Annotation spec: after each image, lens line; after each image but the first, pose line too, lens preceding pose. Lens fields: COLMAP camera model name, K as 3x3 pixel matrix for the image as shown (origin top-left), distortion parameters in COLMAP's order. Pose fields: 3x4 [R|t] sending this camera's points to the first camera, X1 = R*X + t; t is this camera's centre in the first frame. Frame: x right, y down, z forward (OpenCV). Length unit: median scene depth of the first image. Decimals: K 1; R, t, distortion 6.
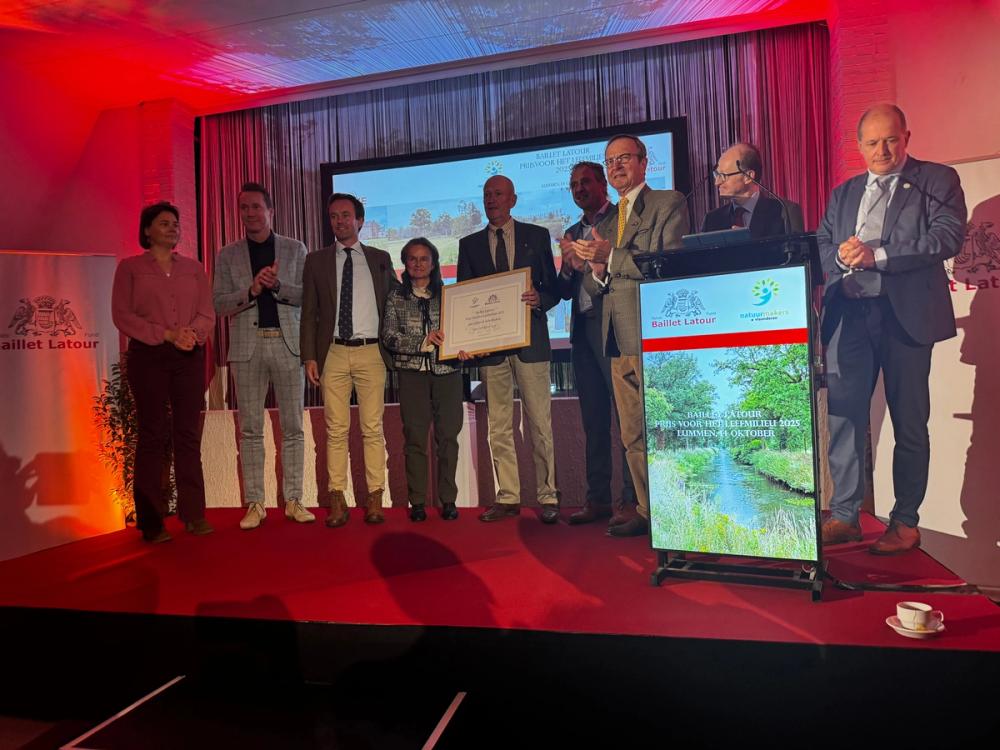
lens RADIAL K [[721.0, 0, 493.5], [0, 721.0, 372.3], [0, 0, 1]] dist [0.084602, -0.101718]
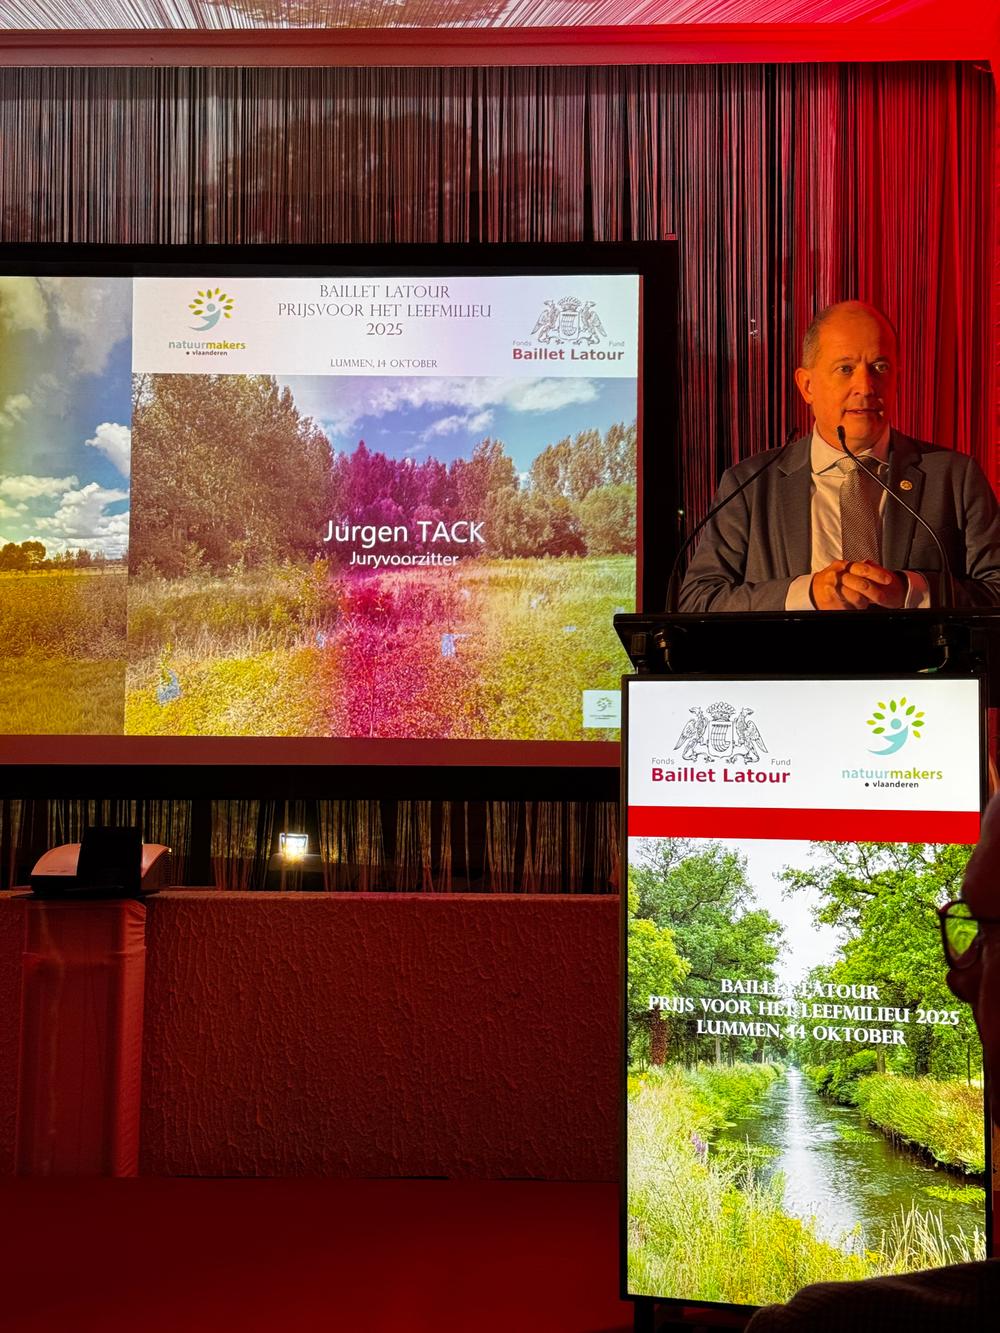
lens RADIAL K [[1934.6, 0, 479.4], [0, 1934.6, 641.7], [0, 0, 1]] dist [0.116231, 0.000000]
pose [[0.976210, 0.068954, 0.205569, -0.087321], [-0.054683, 0.995734, -0.074321, -0.034936], [-0.209817, 0.061311, 0.975816, -0.094133]]
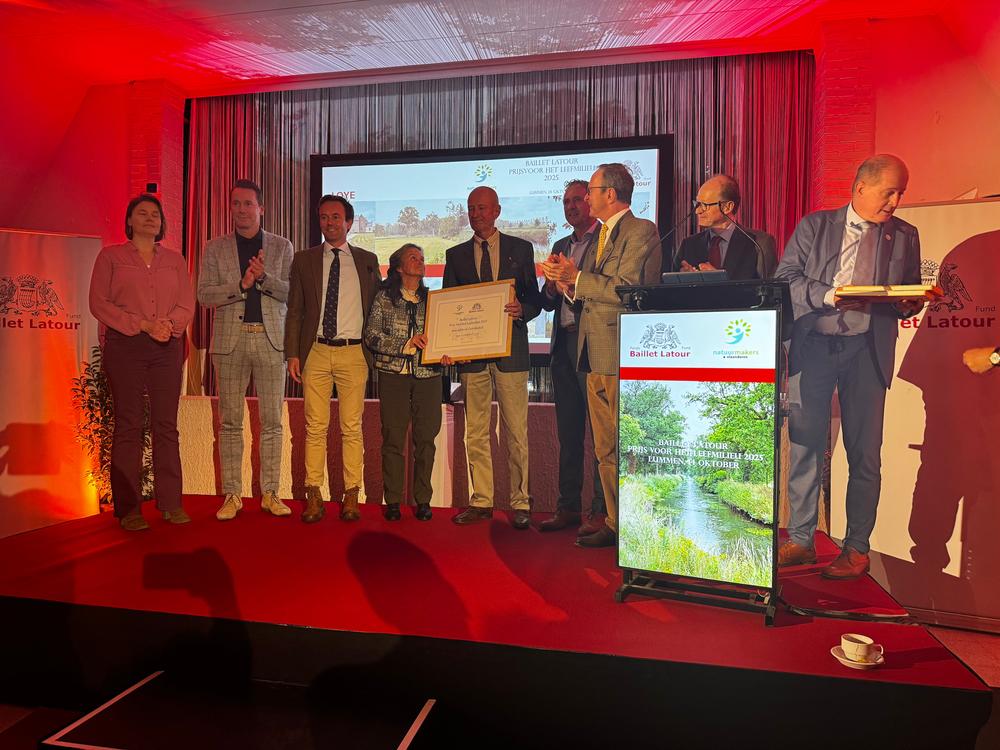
lens RADIAL K [[721.0, 0, 492.2], [0, 721.0, 367.7], [0, 0, 1]] dist [0.084602, -0.101718]
pose [[0.998028, 0.052729, 0.034049, -0.009745], [-0.053290, 0.998455, 0.015766, -0.033777], [-0.033165, -0.017549, 0.999296, -0.025898]]
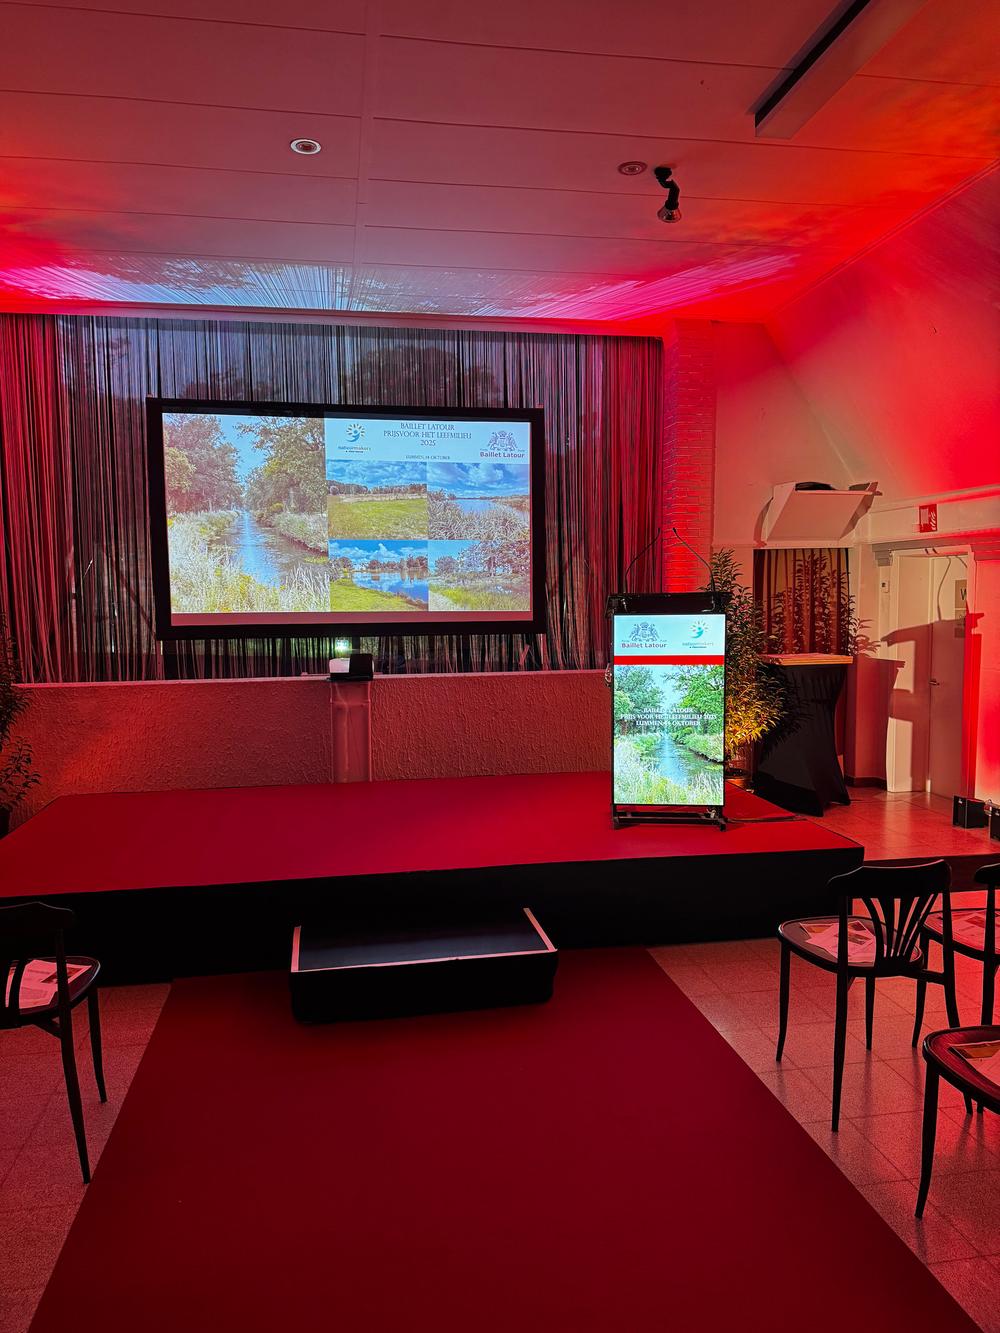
lens RADIAL K [[961.1, 0, 499.7], [0, 961.1, 676.7], [0, 0, 1]] dist [0.084602, -0.101718]
pose [[0.914073, -0.000660, 0.405548, -0.483533], [-0.035703, 0.995985, 0.082092, -0.097164], [-0.403974, -0.089517, 0.910380, -0.385109]]
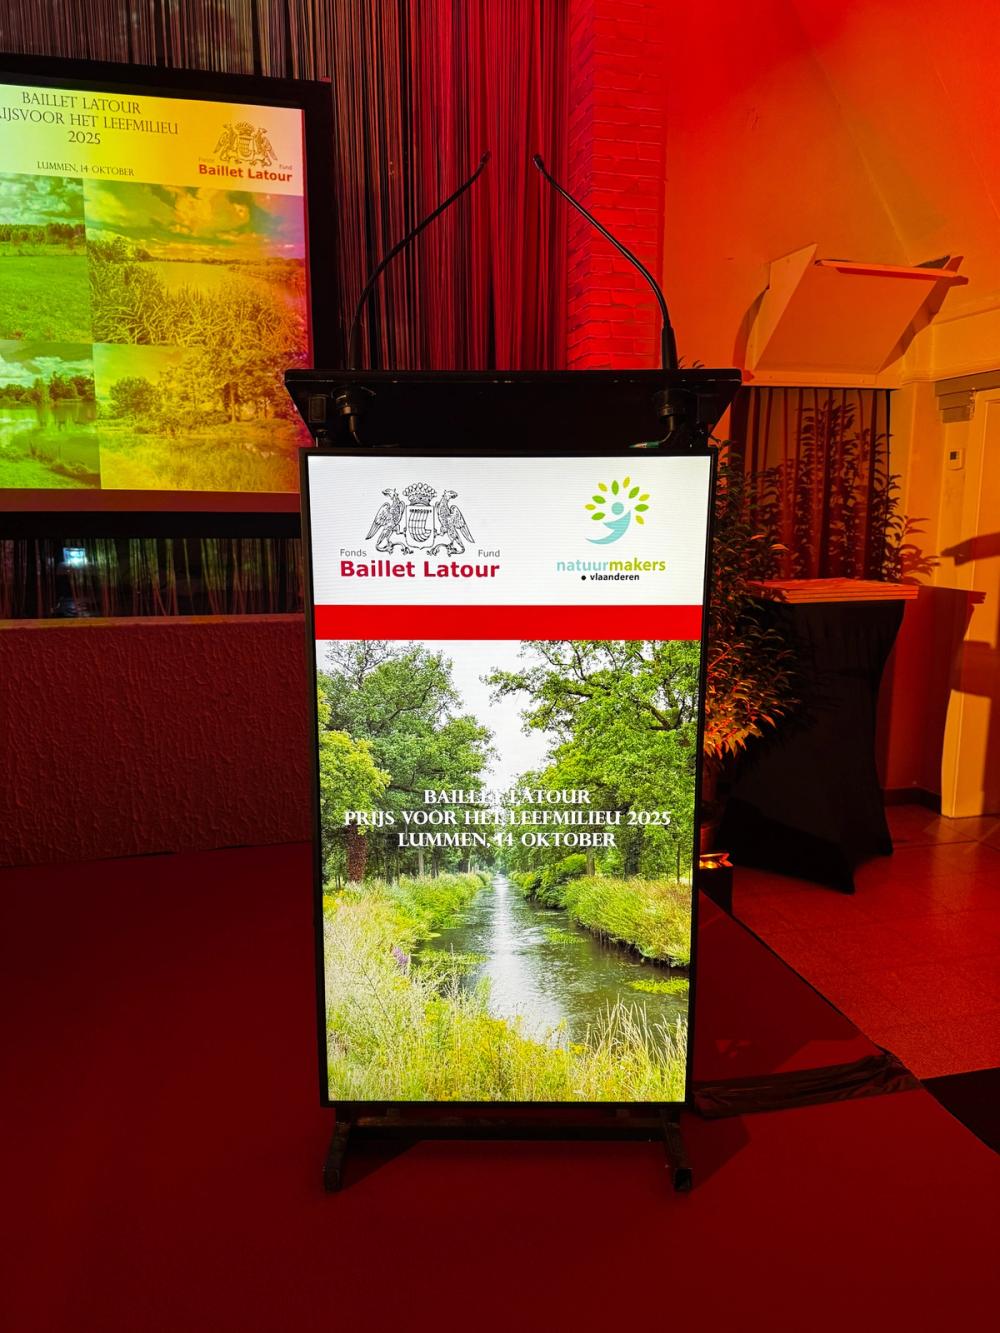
lens RADIAL K [[961.1, 0, 509.3], [0, 961.1, 671.6], [0, 0, 1]] dist [0.084602, -0.101718]
pose [[0.881305, -0.036929, 0.471102, 0.035720], [-0.046484, 0.985332, 0.164197, -0.065407], [-0.470256, -0.166607, 0.866661, 0.328201]]
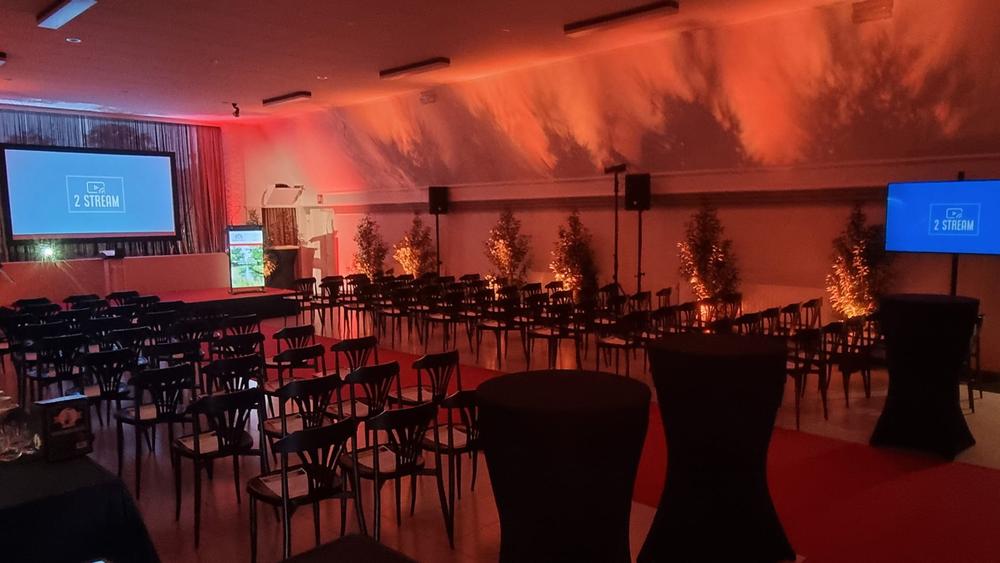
lens RADIAL K [[728.5, 0, 509.7], [0, 728.5, 302.2], [0, 0, 1]] dist [-0.004710, 0.021765]
pose [[0.507907, -0.063757, 0.859049, -1.938015], [-0.025542, 0.995704, 0.089001, -0.087702], [-0.861033, -0.067147, 0.504097, -1.949535]]
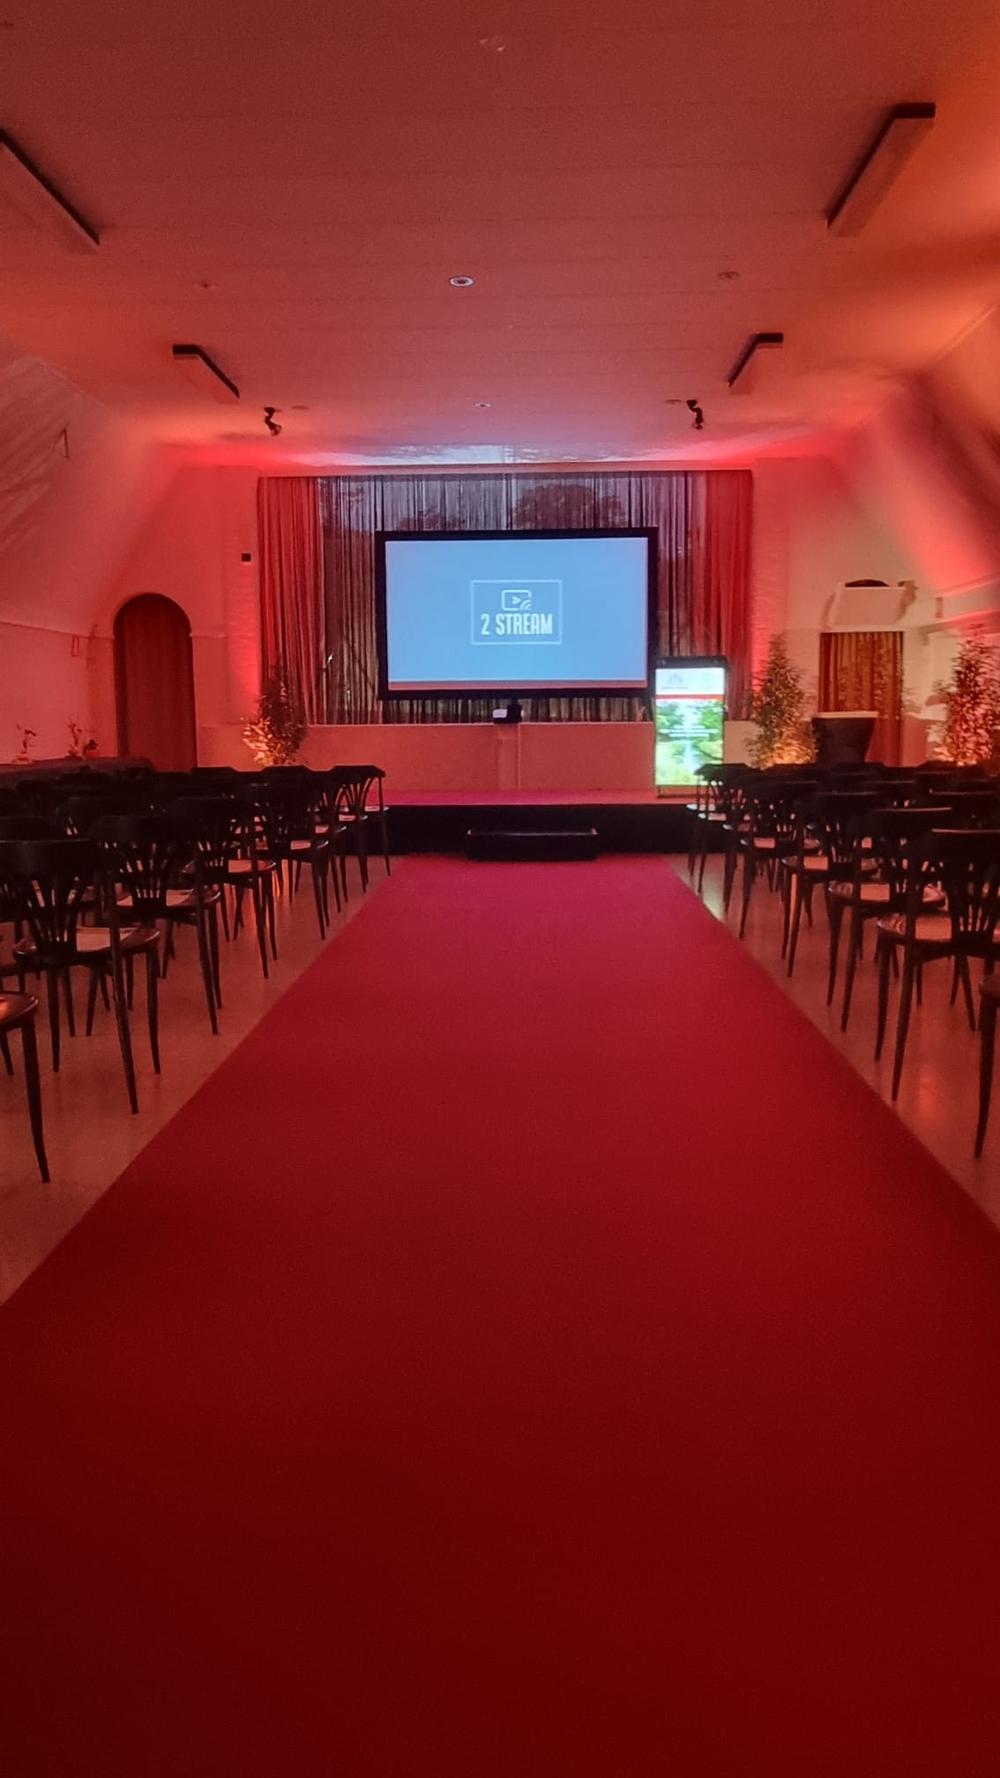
lens RADIAL K [[1295.3, 0, 492.0], [0, 1295.3, 883.4], [0, 0, 1]] dist [-0.004710, 0.021765]
pose [[0.975796, 0.006915, 0.218575, -0.785115], [-0.037581, 0.989933, 0.136457, 0.005623], [-0.215431, -0.141369, 0.966232, -1.926811]]
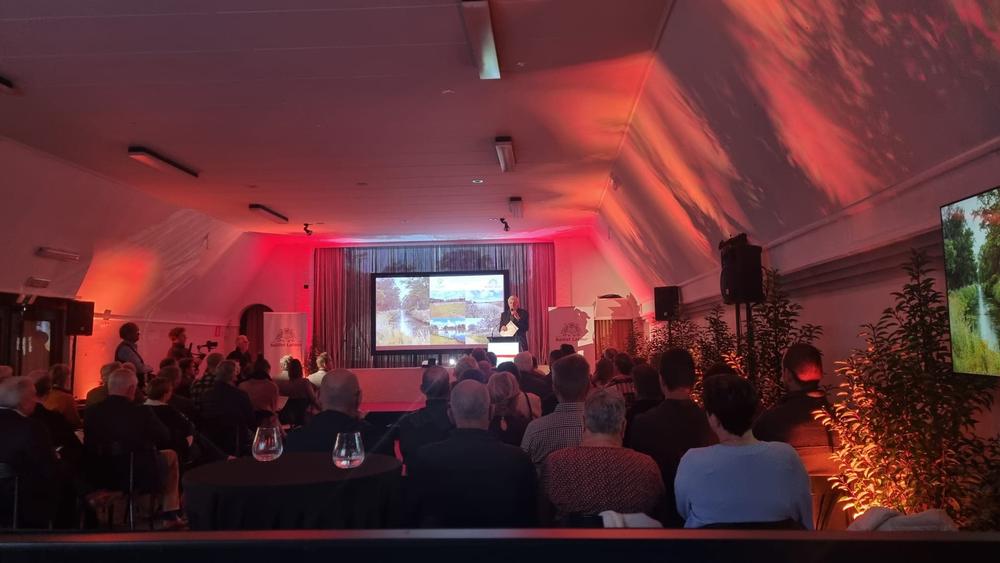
lens RADIAL K [[751.5, 0, 501.9], [0, 751.5, 280.1], [0, 0, 1]] dist [0.058092, 0.000909]
pose [[0.980772, 0.042547, 0.190465, -0.432220], [-0.027766, 0.996439, -0.079610, -0.093896], [-0.193174, 0.072791, 0.978461, -2.517426]]
